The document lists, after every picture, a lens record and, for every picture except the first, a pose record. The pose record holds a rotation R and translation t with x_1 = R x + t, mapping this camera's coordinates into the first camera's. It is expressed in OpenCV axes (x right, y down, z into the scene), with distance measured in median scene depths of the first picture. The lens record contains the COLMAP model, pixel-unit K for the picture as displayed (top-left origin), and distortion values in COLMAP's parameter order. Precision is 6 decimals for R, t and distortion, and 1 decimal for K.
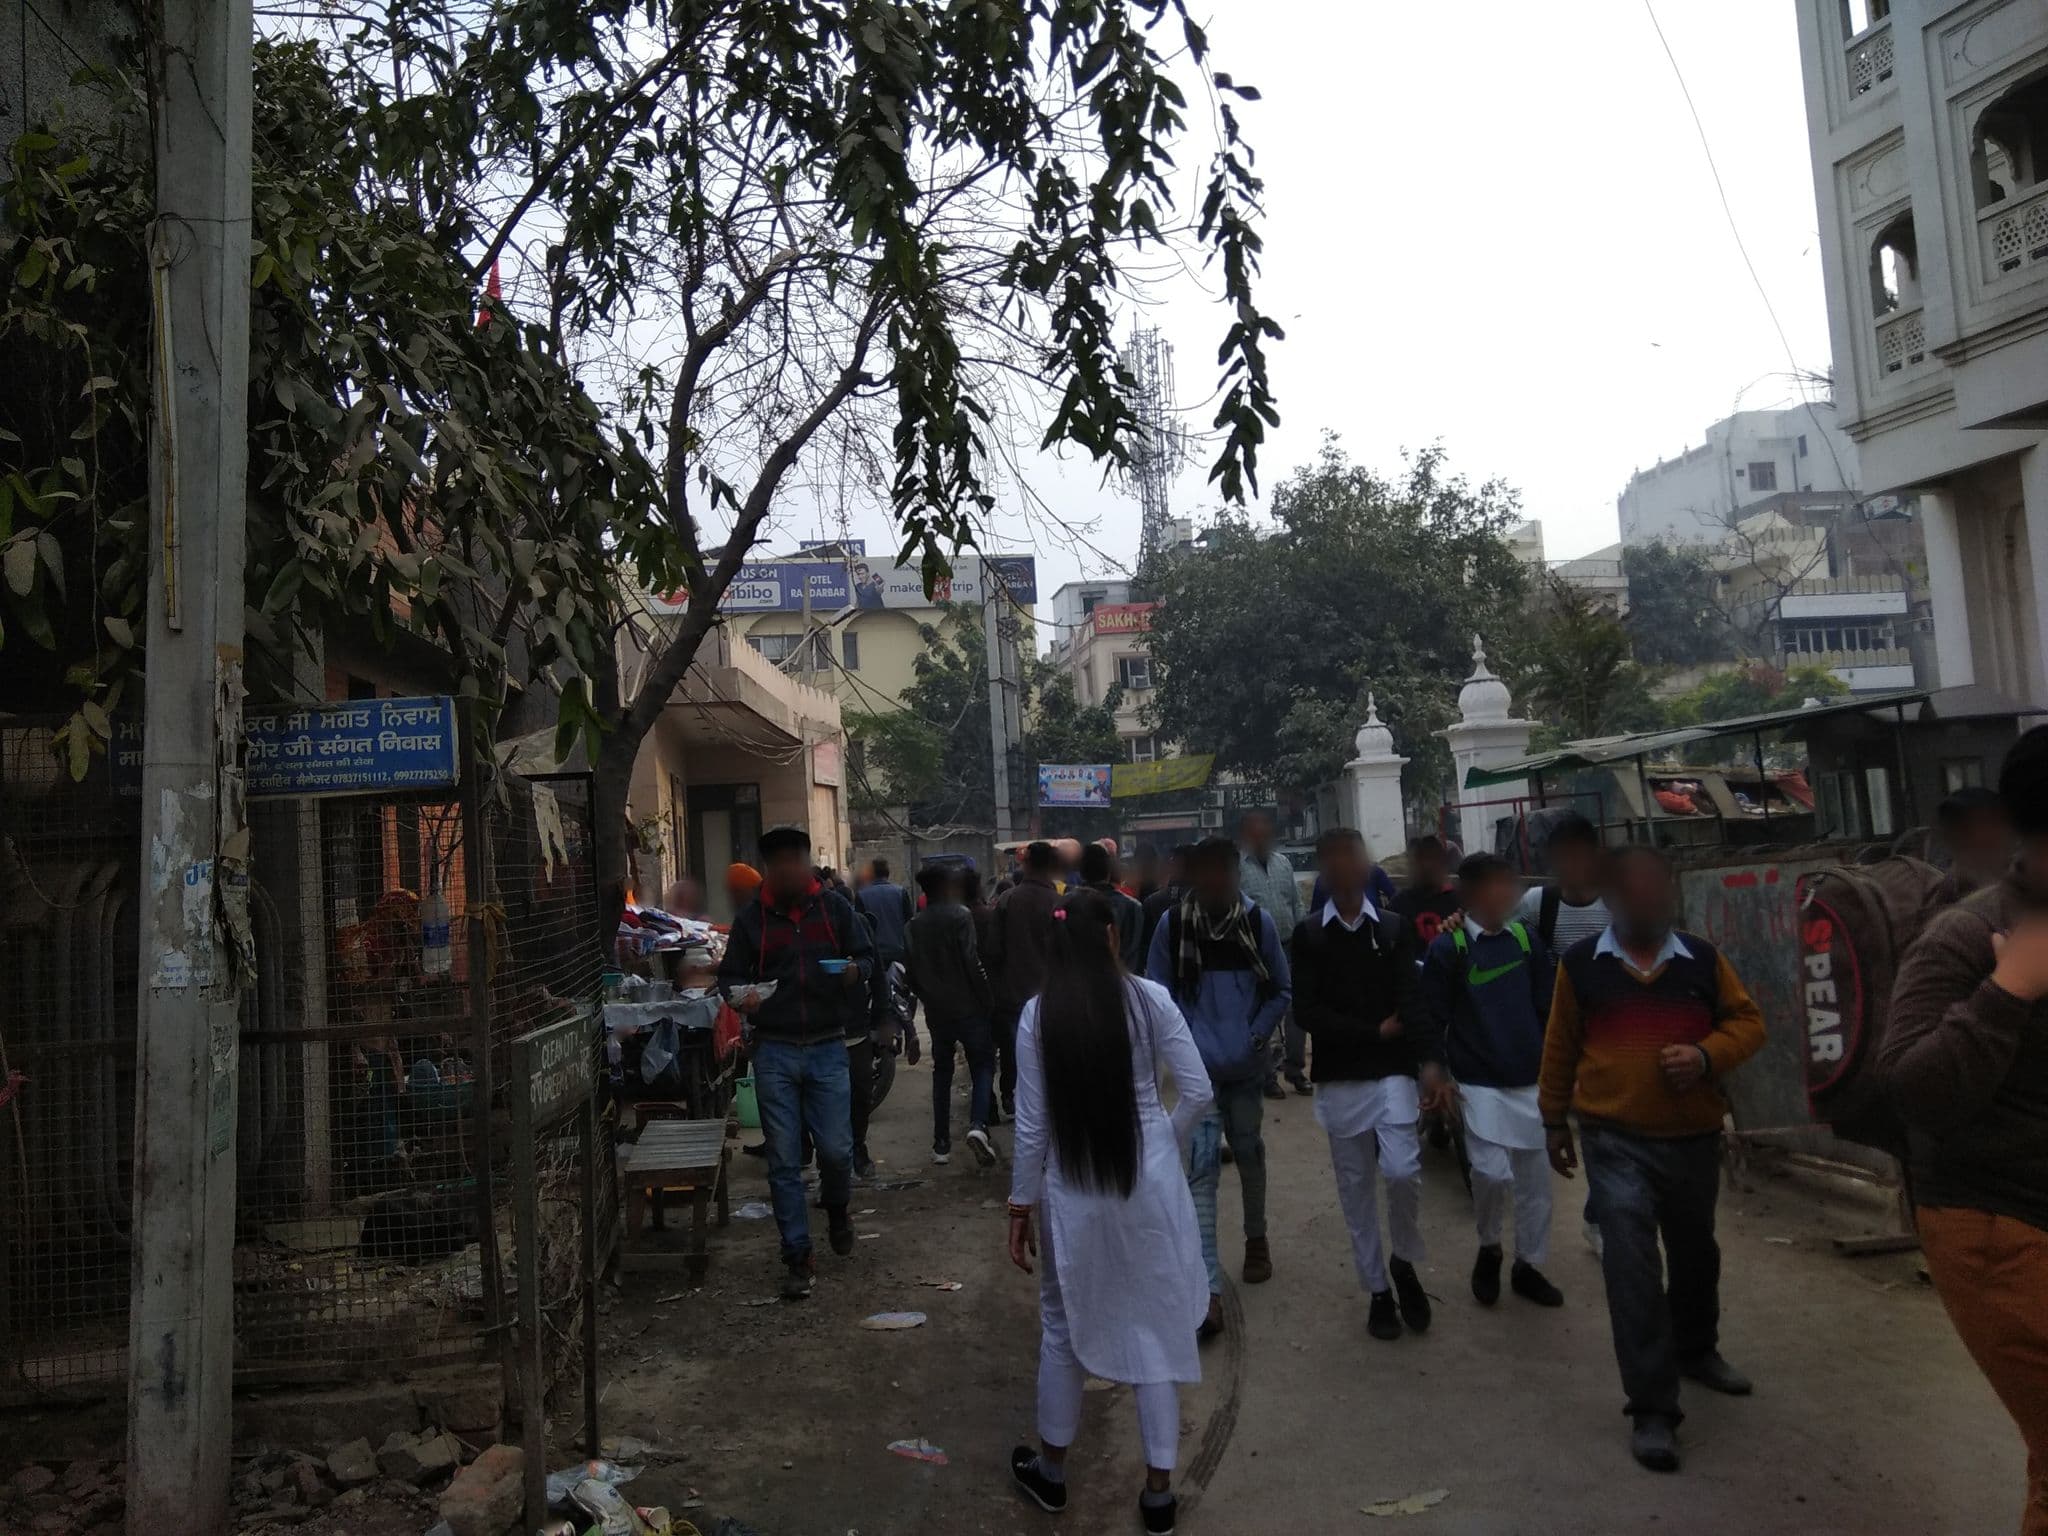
lens RADIAL K [[1526.6, 0, 1024.0], [0, 1526.6, 768.0], [0, 0, 1]] dist [0.134472, -0.003538]
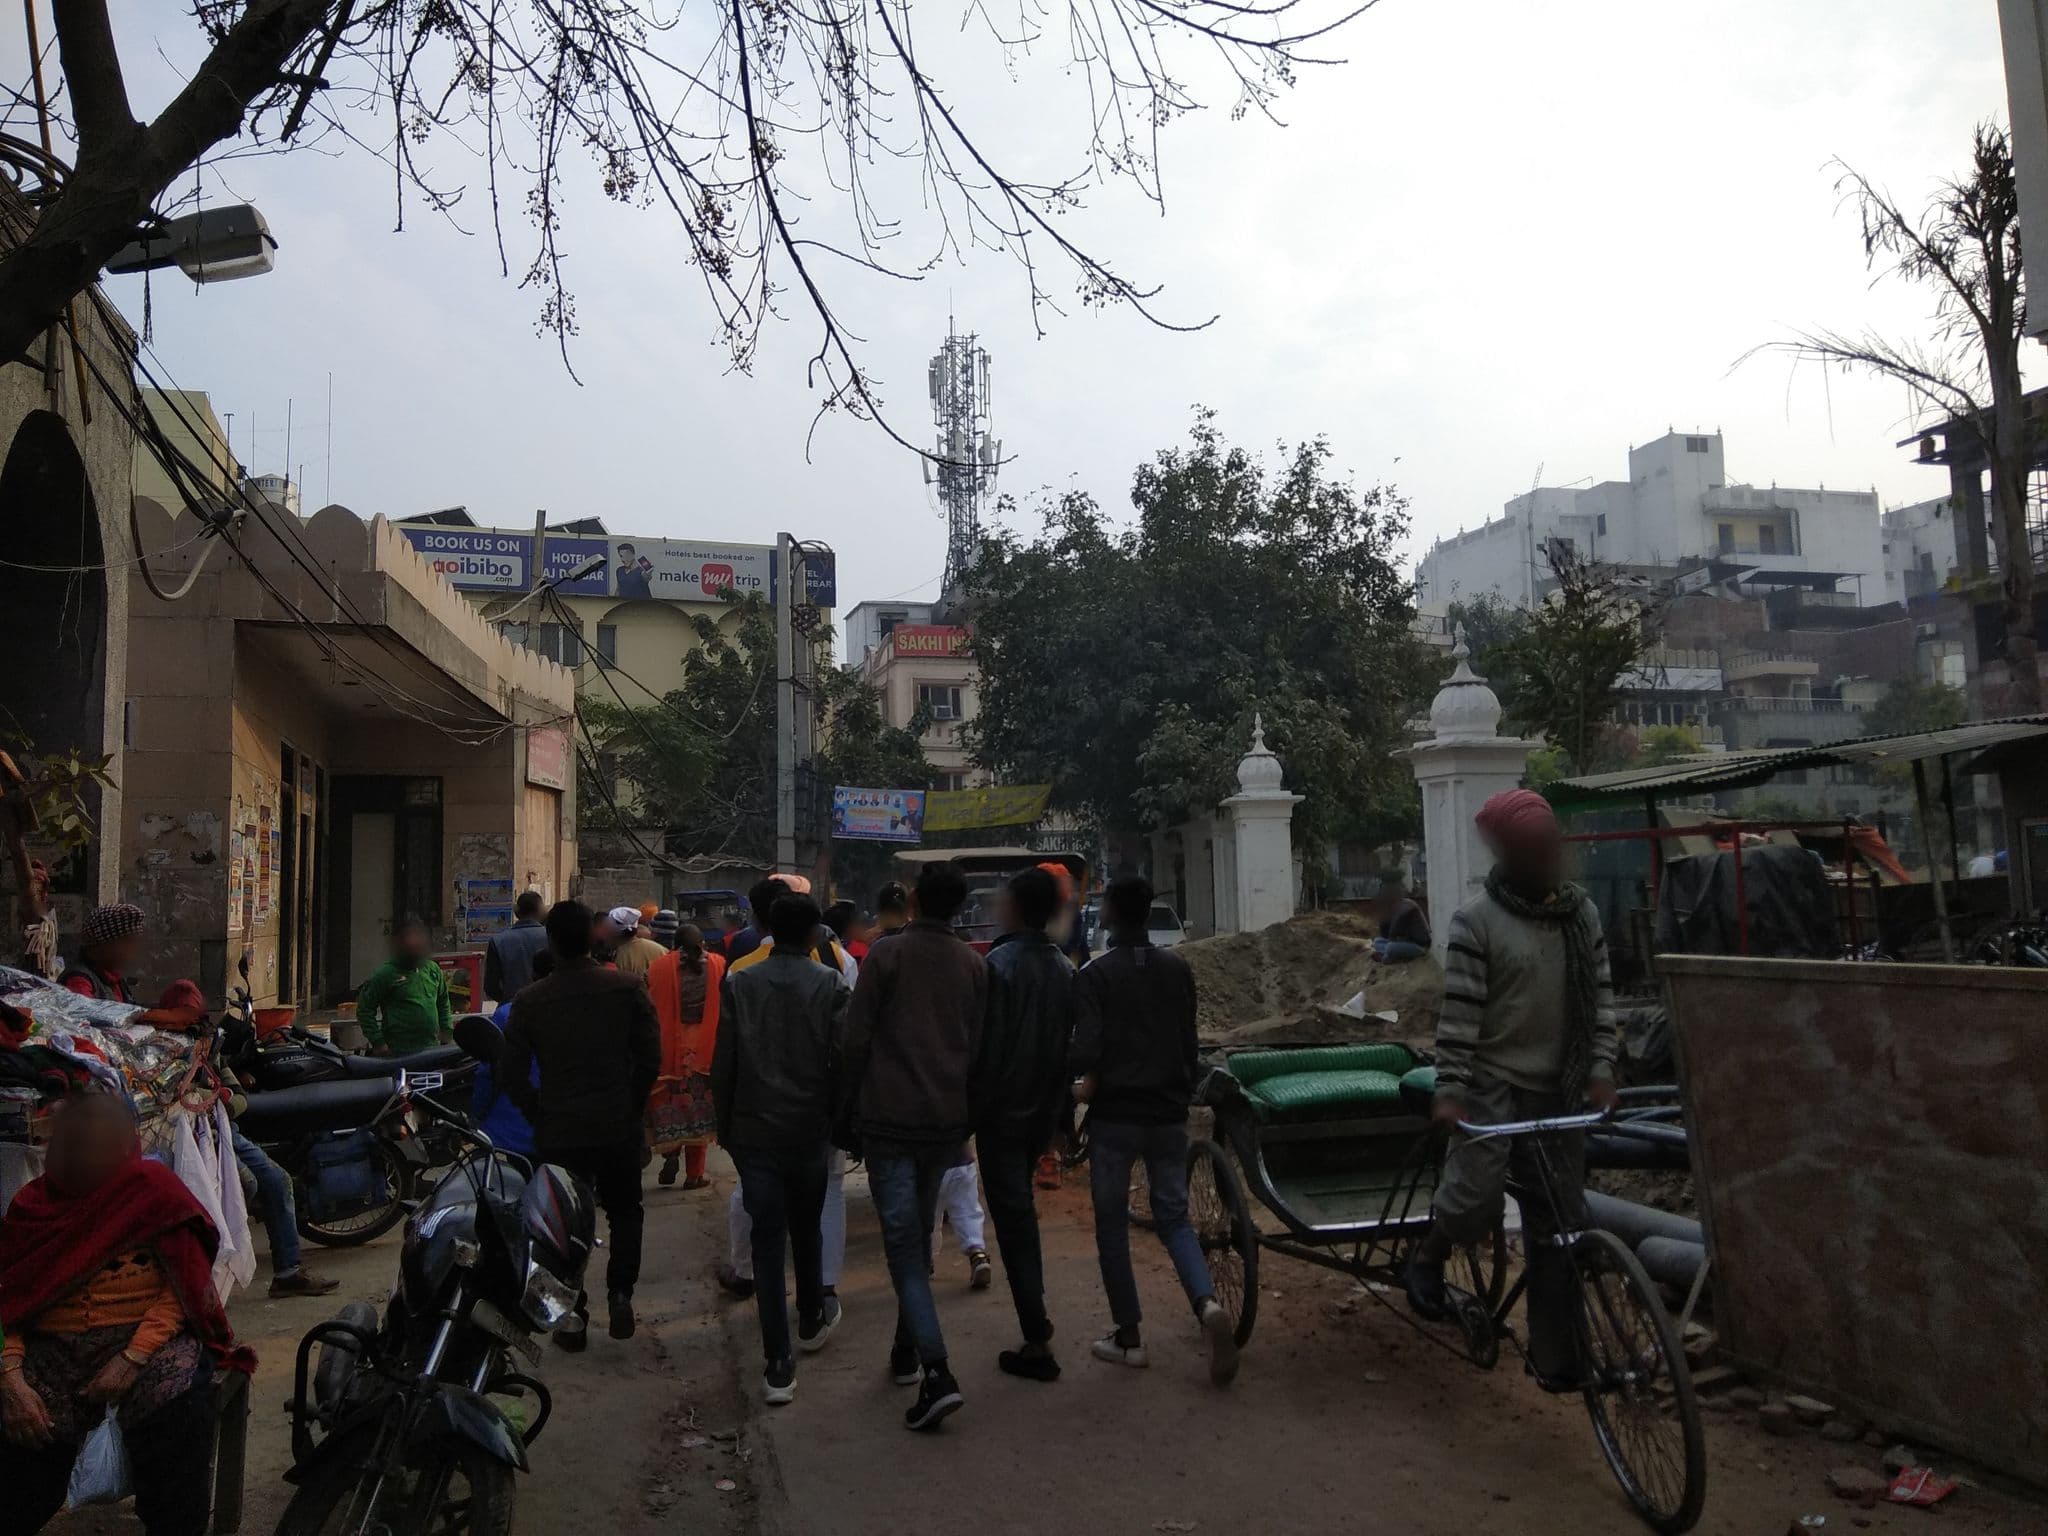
lens RADIAL K [[1526.6, 0, 1024.0], [0, 1526.6, 768.0], [0, 0, 1]] dist [0.134472, -0.003538]
pose [[0.987679, 0.055843, 0.146194, -0.010163], [-0.050837, 0.997993, -0.037762, 0.013400], [-0.148009, 0.029864, 0.988535, 0.181231]]
